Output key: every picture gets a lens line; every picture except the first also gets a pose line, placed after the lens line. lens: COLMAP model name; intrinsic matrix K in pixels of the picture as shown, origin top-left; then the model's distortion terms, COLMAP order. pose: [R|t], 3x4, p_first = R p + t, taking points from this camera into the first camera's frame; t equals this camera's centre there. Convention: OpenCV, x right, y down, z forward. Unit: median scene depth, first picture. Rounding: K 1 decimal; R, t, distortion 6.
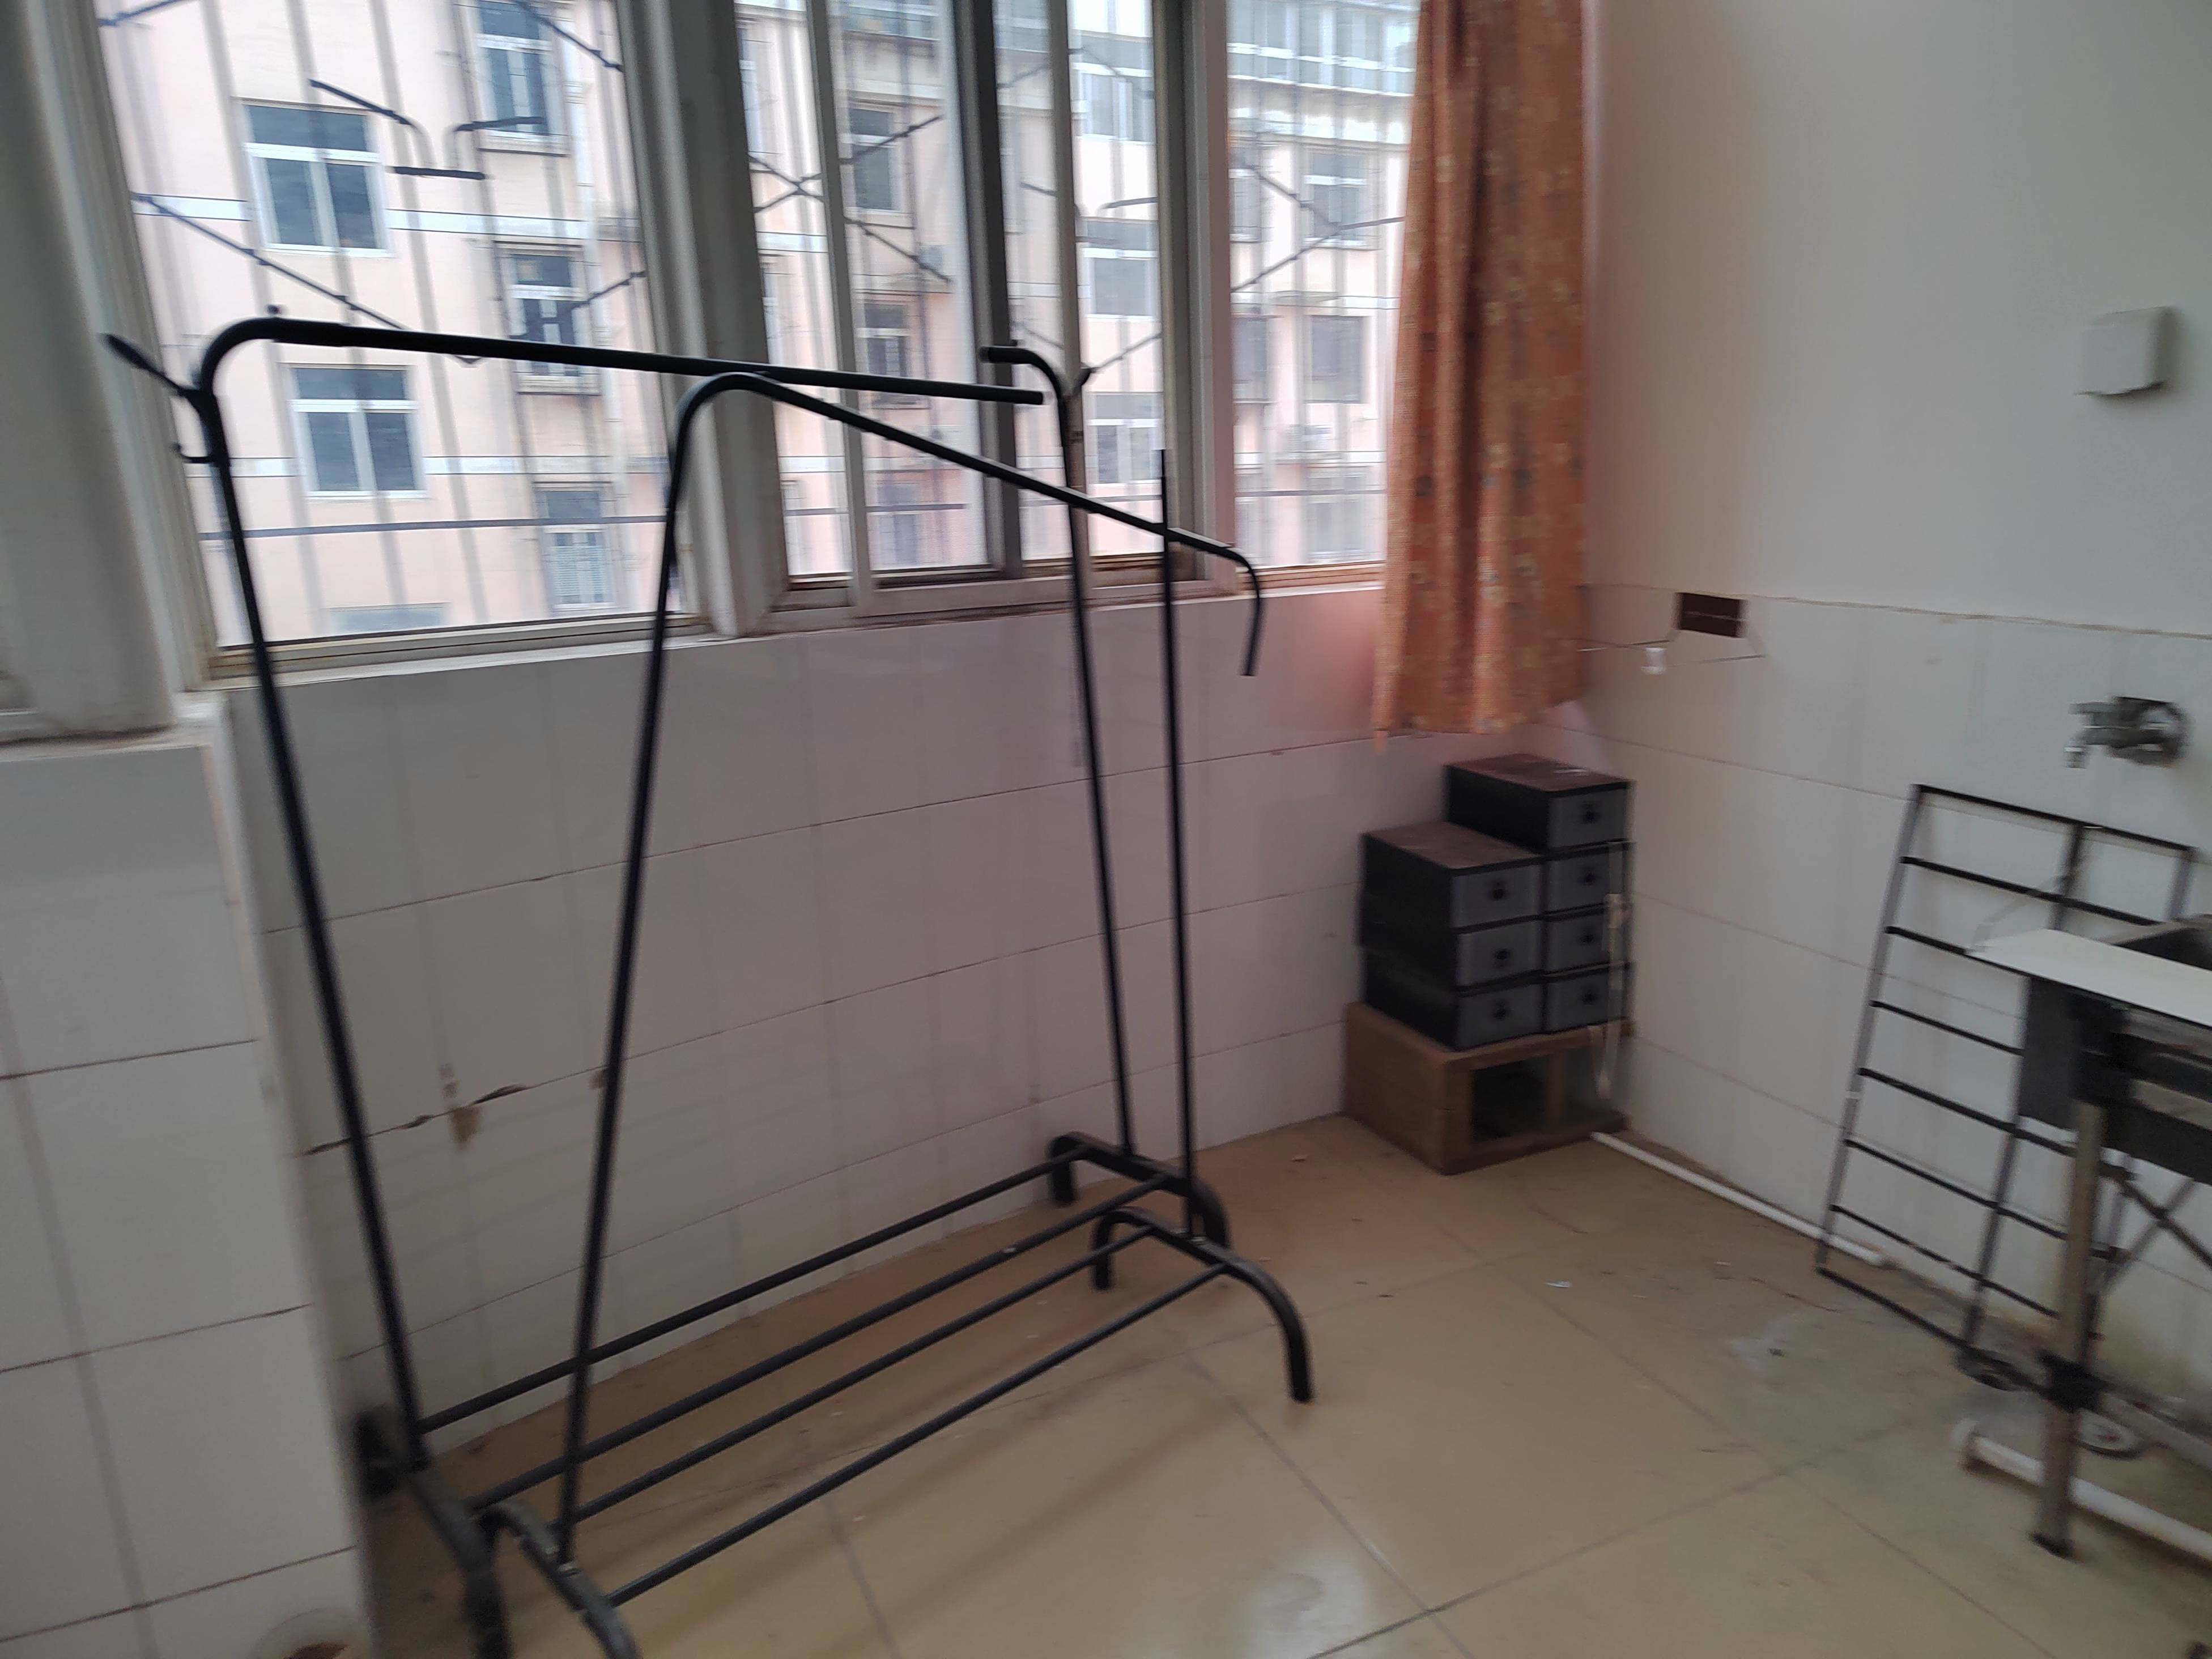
lens RADIAL K [[1488.9, 0, 1101.5], [0, 1488.9, 857.4], [0, 0, 1]] dist [0.055232, -0.000524]
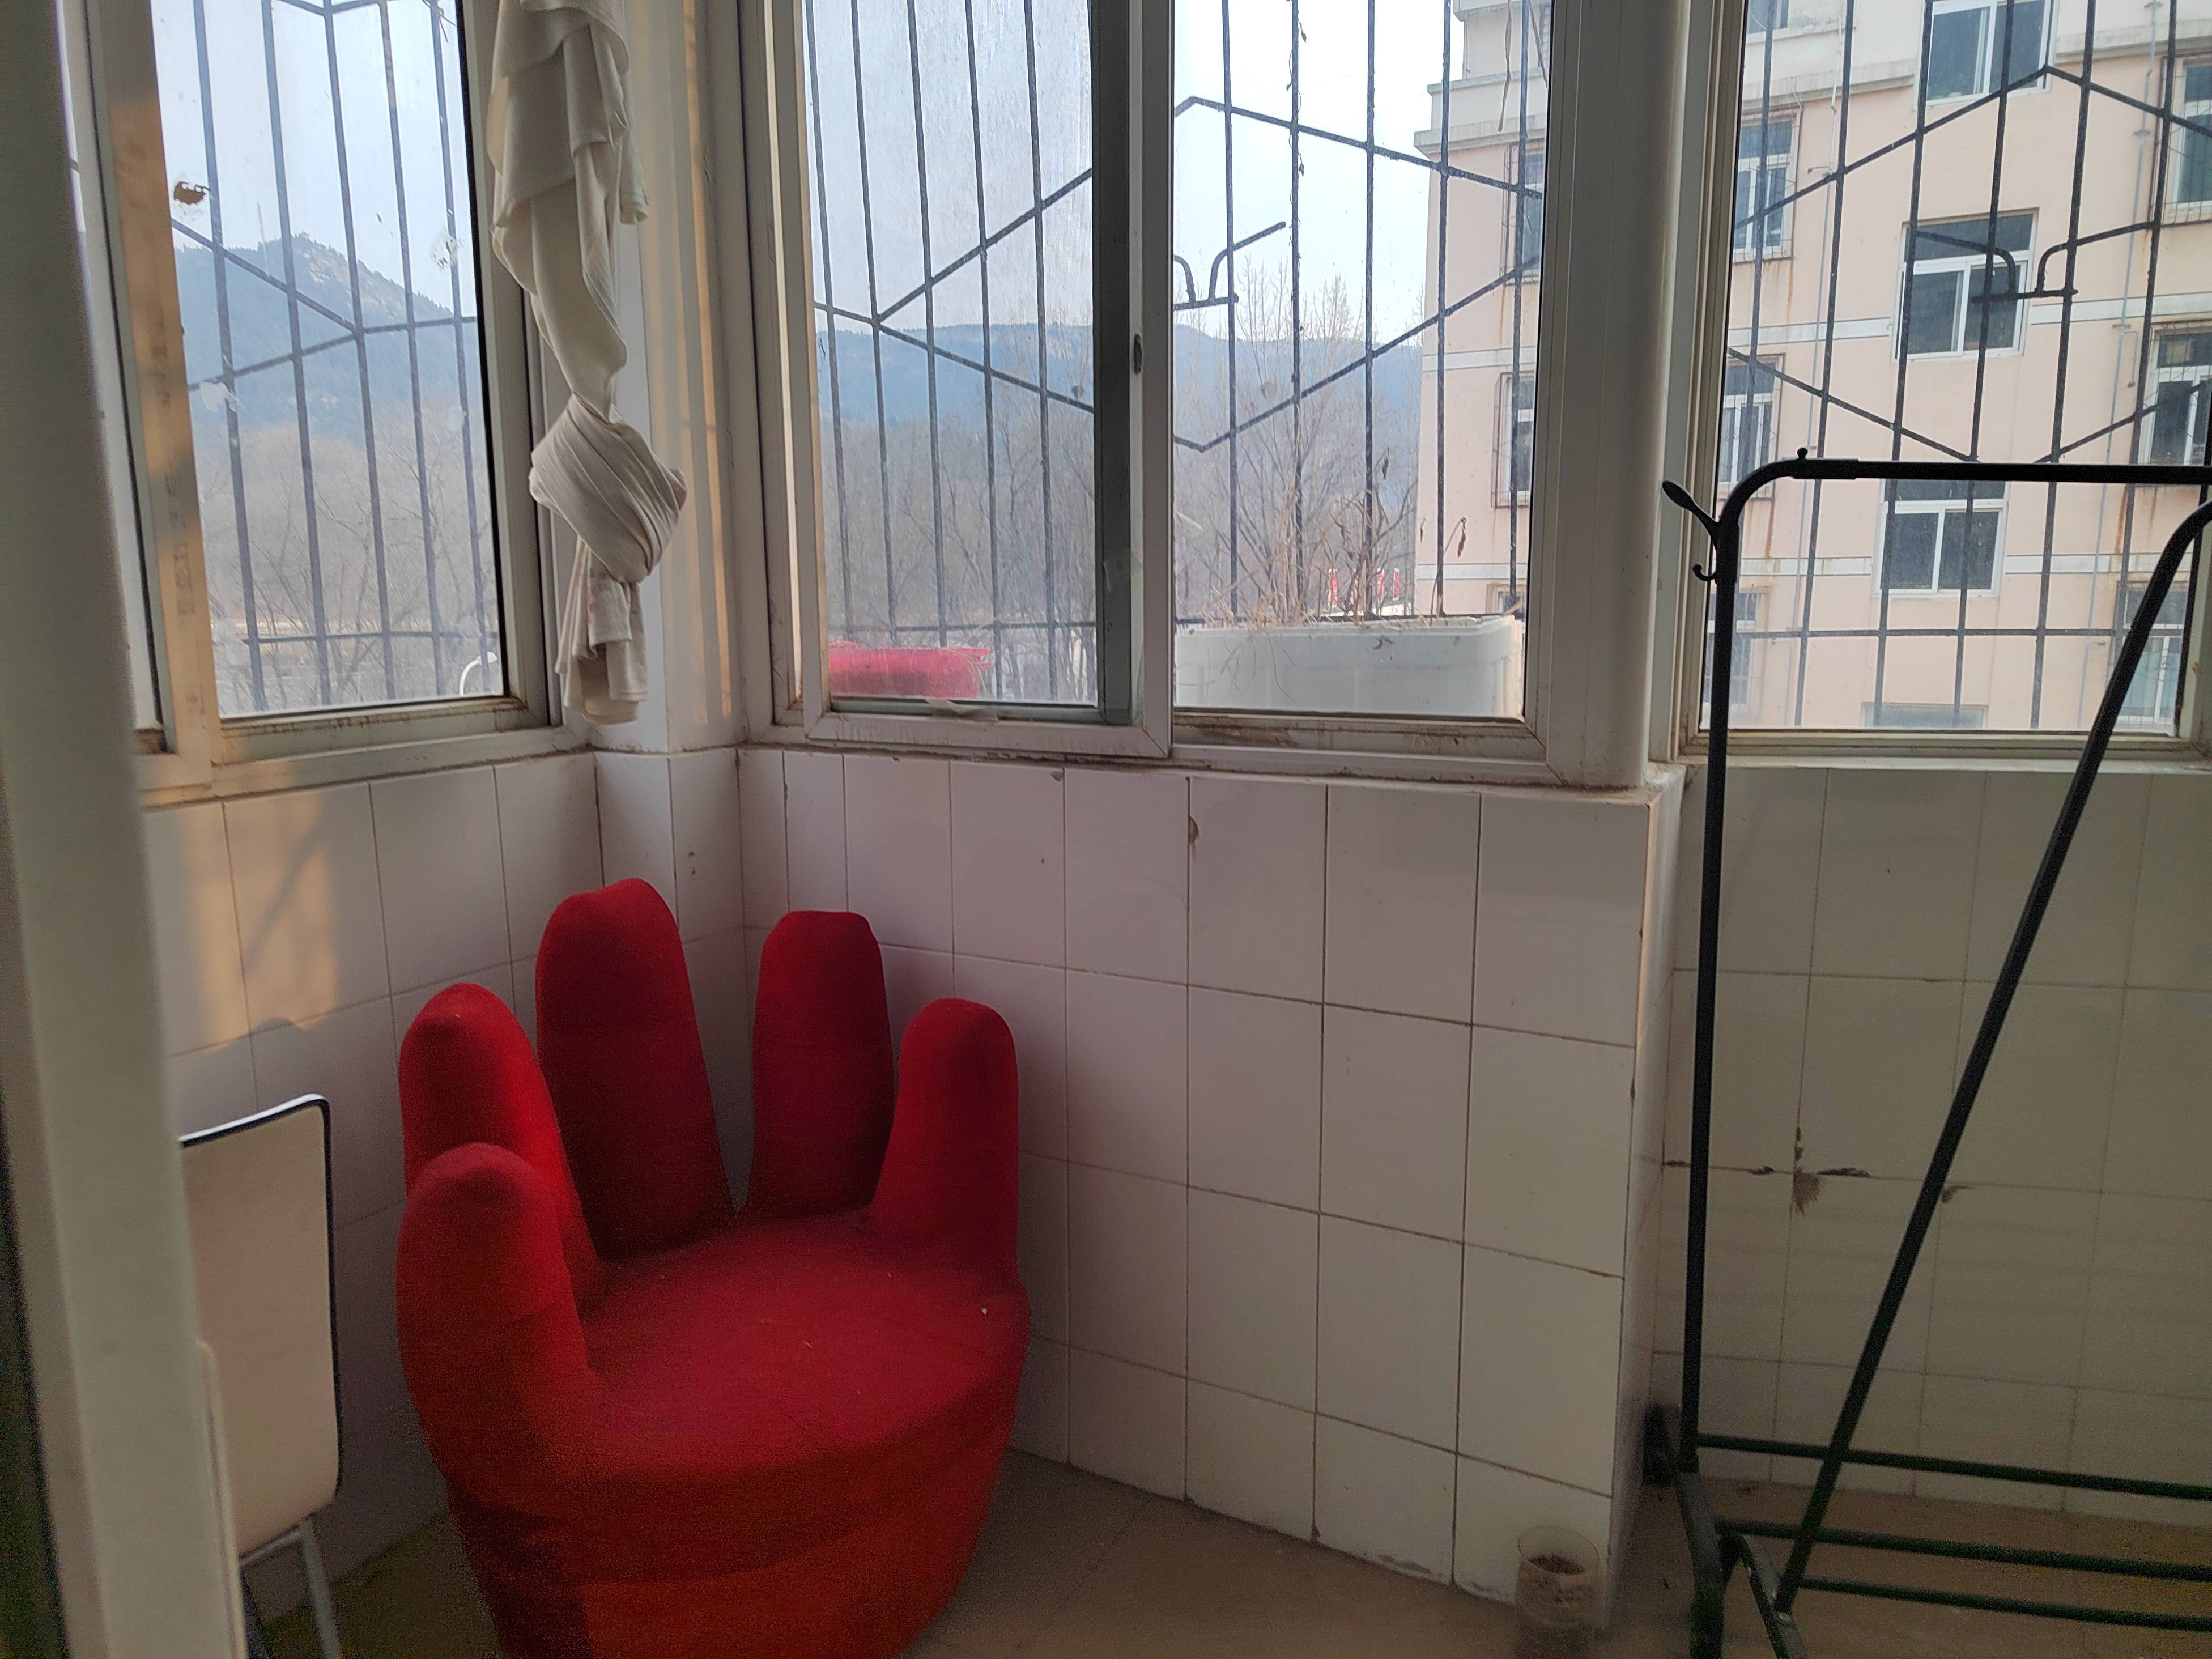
lens RADIAL K [[1488.9, 0, 1101.5], [0, 1488.9, 857.4], [0, 0, 1]] dist [0.055232, -0.000524]
pose [[0.589798, 0.168411, -0.789795, 0.102581], [-0.216780, 0.975134, 0.046046, 0.007001], [0.777911, 0.144054, 0.611640, -0.075326]]
